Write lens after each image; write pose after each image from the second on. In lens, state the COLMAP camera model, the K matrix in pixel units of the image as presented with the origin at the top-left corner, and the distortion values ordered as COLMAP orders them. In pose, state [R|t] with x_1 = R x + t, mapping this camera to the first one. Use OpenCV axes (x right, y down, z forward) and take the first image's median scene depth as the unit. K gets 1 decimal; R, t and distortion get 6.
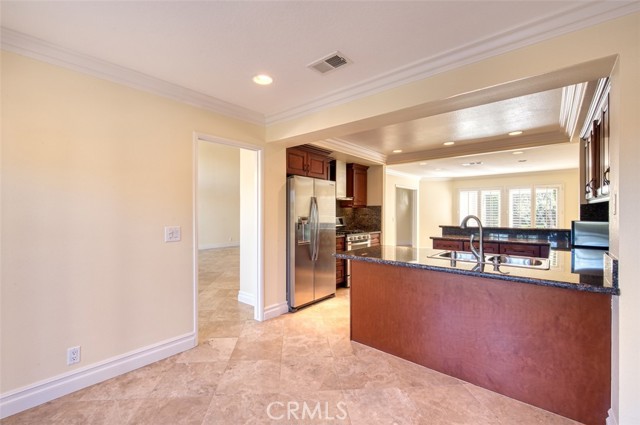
lens RADIAL K [[274.4, 0, 320.0], [0, 274.4, 212.5], [0, 0, 1]] dist [-0.001728, -0.000120]
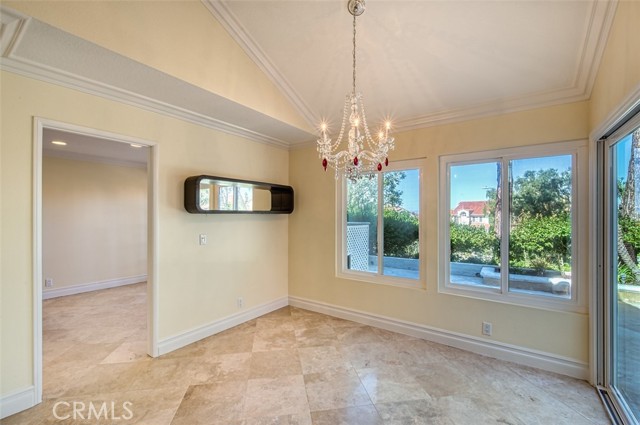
lens RADIAL K [[274.4, 0, 320.0], [0, 274.4, 212.5], [0, 0, 1]] dist [-0.001728, -0.000120]
pose [[-0.996543, 0.008812, -0.082605, -1.002284], [0.011328, 0.999485, -0.030037, 0.011182], [0.082298, -0.030869, -0.996130, 2.086286]]
